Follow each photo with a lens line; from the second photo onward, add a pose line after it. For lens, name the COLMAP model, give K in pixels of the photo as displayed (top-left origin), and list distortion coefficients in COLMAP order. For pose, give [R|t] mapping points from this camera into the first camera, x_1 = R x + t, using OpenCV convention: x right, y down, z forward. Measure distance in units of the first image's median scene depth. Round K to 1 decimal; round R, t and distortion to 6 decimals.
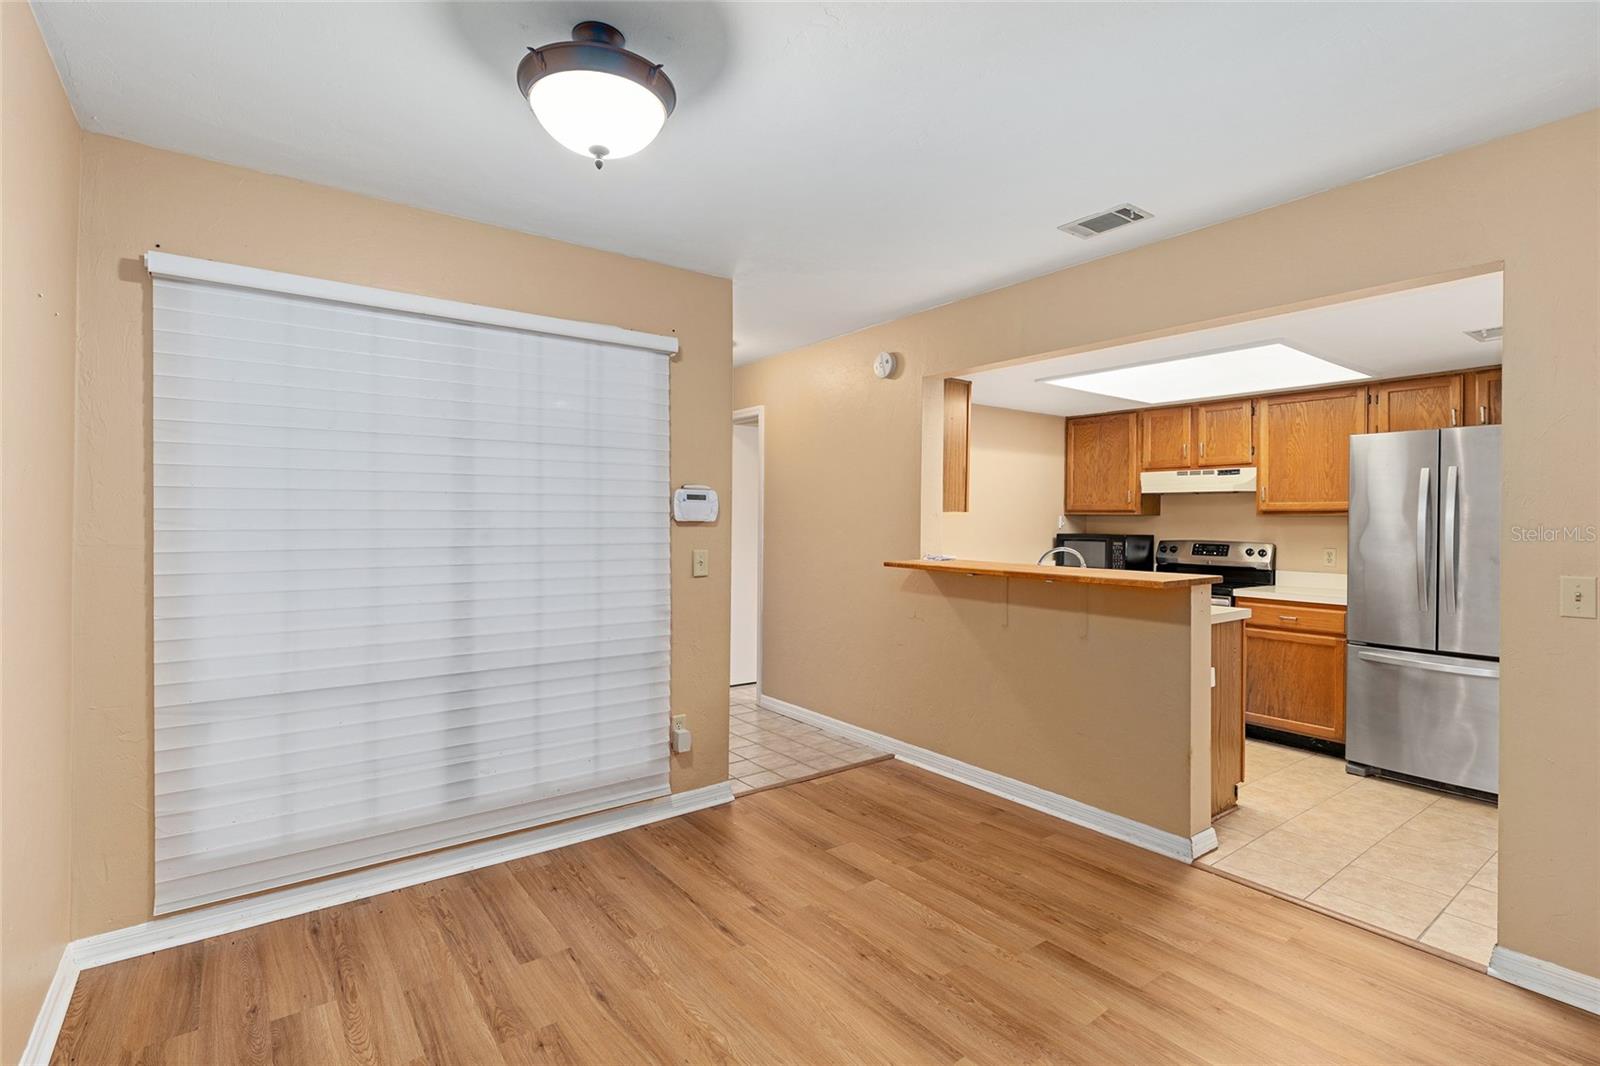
lens RADIAL K [[752.0, 0, 798.3], [0, 752.0, 522.6], [0, 0, 1]] dist [0.000256, -0.000983]
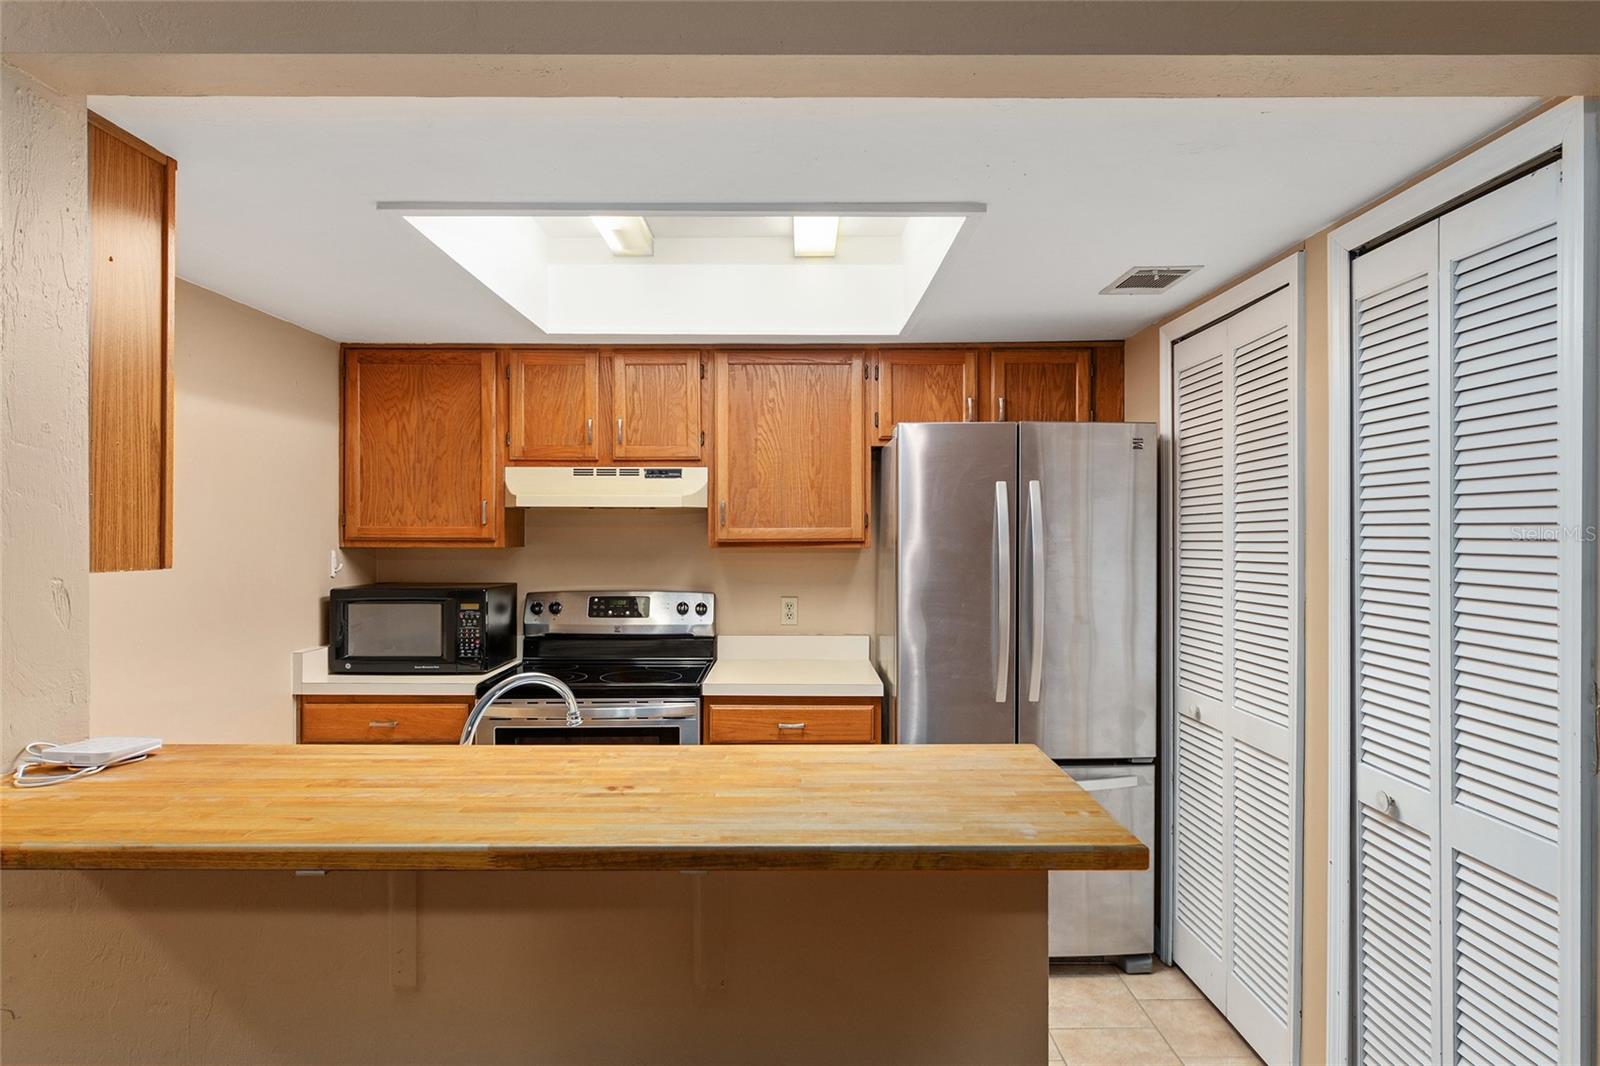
lens RADIAL K [[936.3, 0, 799.1], [0, 936.3, 533.3], [0, 0, 1]] dist [0.006408, 0.000240]
pose [[0.594975, -0.012542, 0.803646, 0.074205], [0.007557, 0.999921, 0.010011, -0.035670], [-0.803708, 0.000117, 0.595023, 0.629414]]
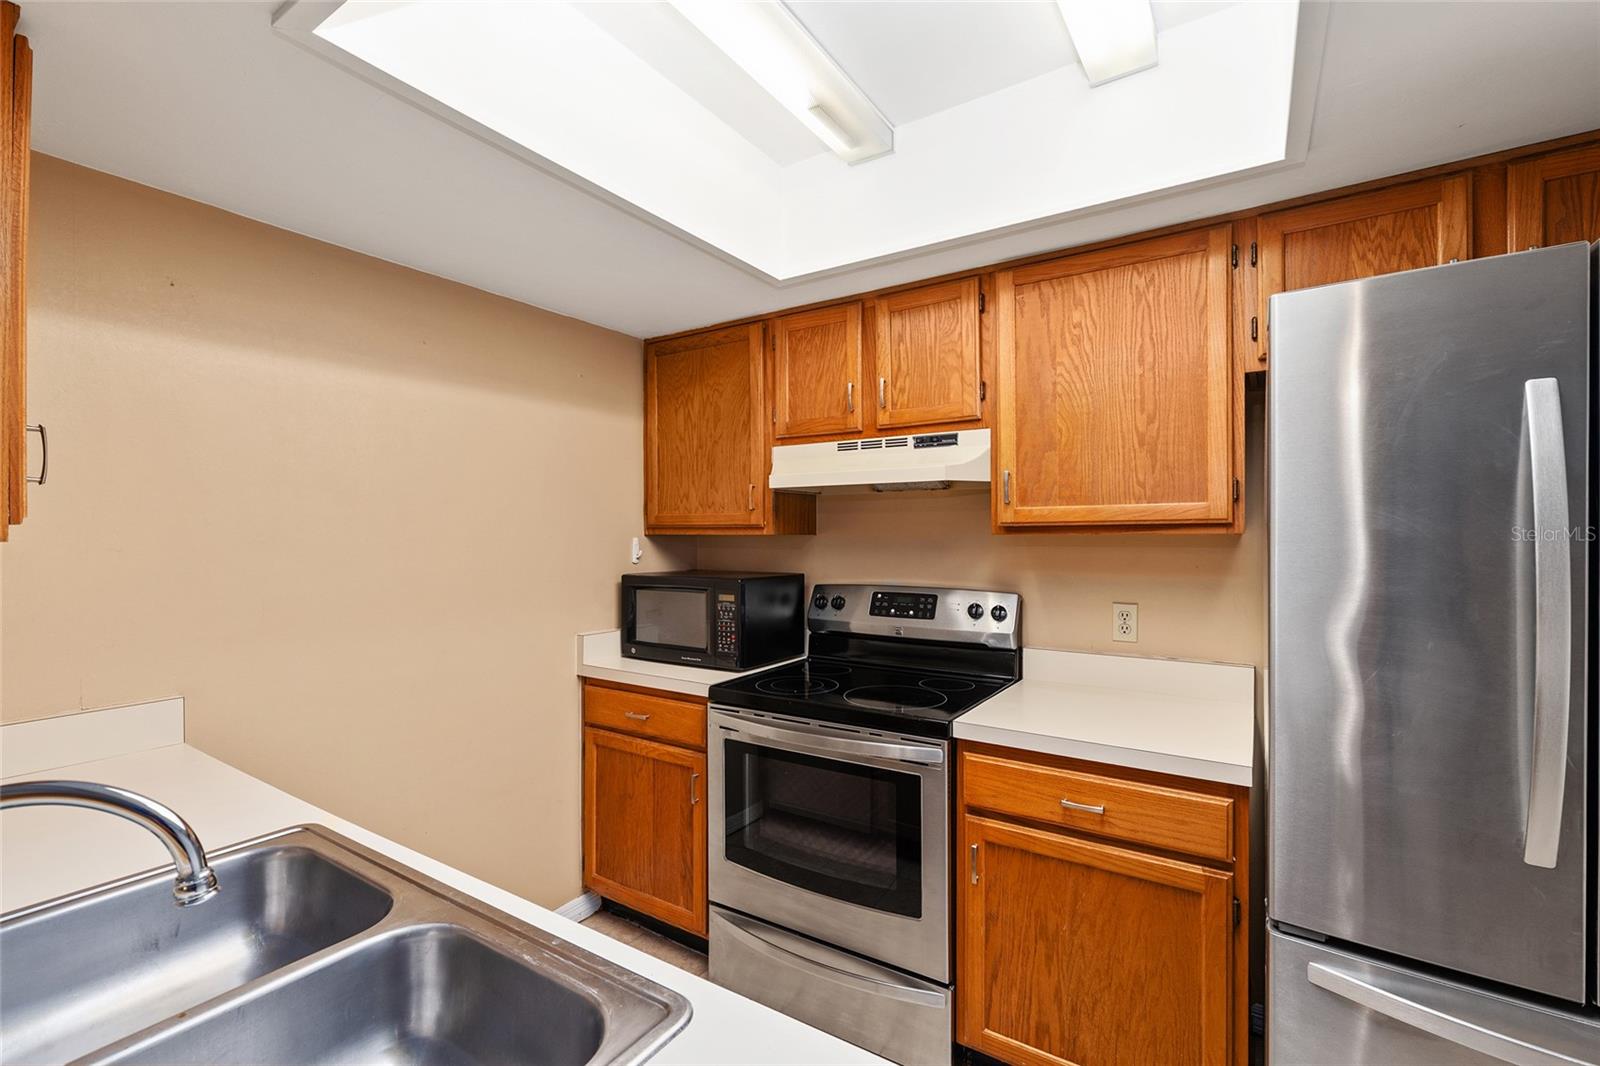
lens RADIAL K [[701.2, 0, 798.5], [0, 701.2, 534.7], [0, 0, 1]] dist [-0.003844, -0.000476]
pose [[0.940482, -0.013733, 0.339566, 0.447414], [0.013834, 0.999902, 0.002121, -0.015821], [-0.339562, 0.002703, 0.940580, 0.805904]]
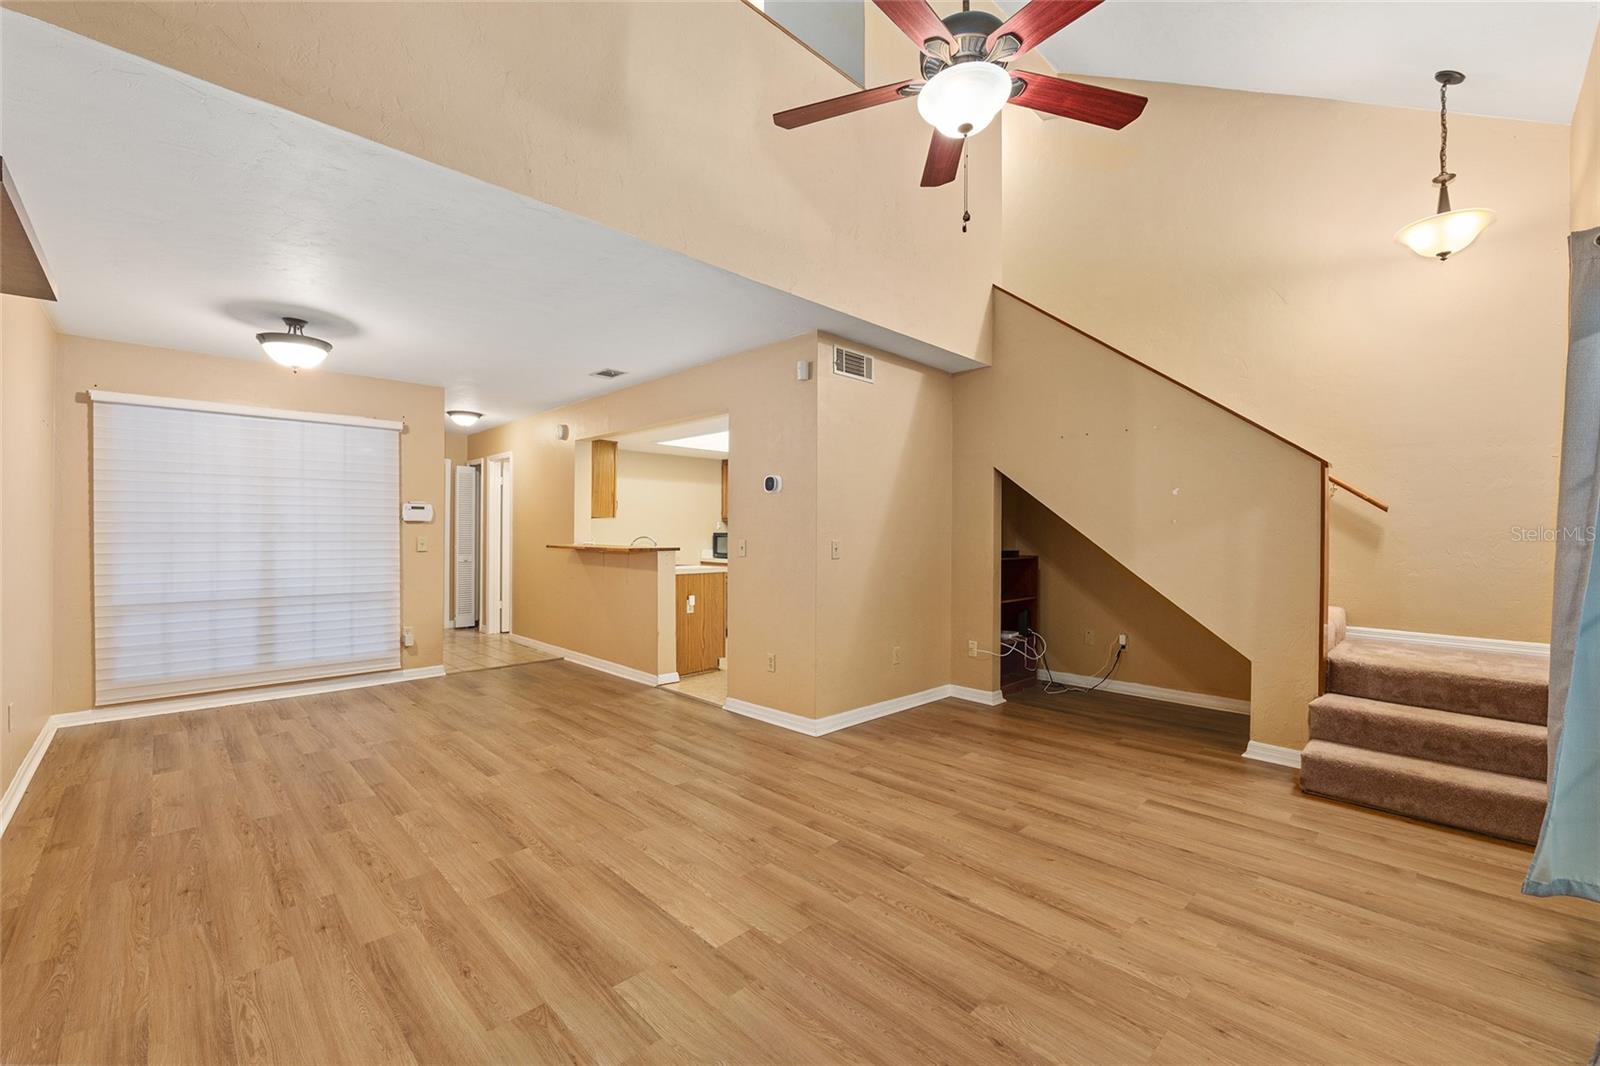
lens RADIAL K [[658.8, 0, 796.9], [0, 658.8, 536.8], [0, 0, 1]] dist [-0.012659, 0.000052]
pose [[0.991014, -0.002016, 0.133746, 0.499538], [0.001622, 0.999994, 0.003057, 0.029491], [-0.133752, -0.002812, 0.991011, -0.625433]]
